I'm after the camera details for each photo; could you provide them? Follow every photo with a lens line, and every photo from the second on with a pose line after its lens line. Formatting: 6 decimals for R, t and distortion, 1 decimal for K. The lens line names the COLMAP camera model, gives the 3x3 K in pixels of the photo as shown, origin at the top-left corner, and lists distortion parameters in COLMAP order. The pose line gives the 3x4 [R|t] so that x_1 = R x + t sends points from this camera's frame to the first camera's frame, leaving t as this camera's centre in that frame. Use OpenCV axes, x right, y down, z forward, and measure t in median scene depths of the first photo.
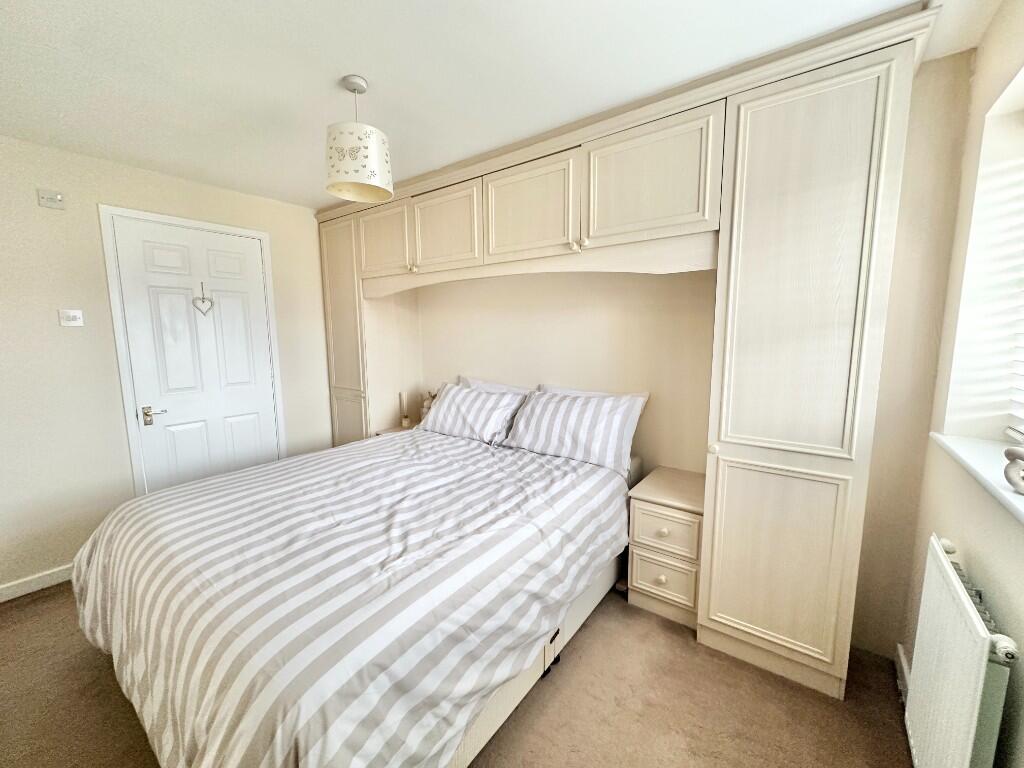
lens RADIAL K [[408.0, 0, 509.8], [0, 408.0, 381.9], [0, 0, 1]] dist [0.002074, -0.000190]
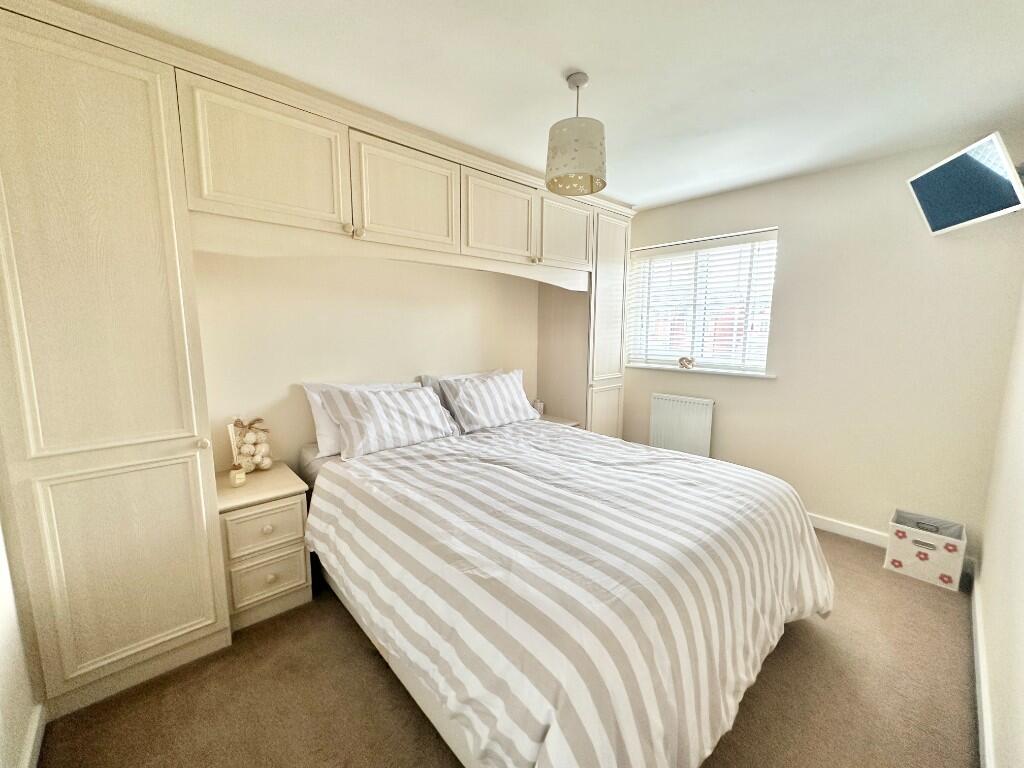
lens RADIAL K [[408.0, 0, 512.3], [0, 408.0, 383.4], [0, 0, 1]] dist [0.002074, -0.000190]
pose [[0.175454, -0.116900, 0.977523, -1.066187], [0.124620, 0.987575, 0.095735, -0.055648], [-0.976568, 0.105022, 0.187842, 0.732450]]
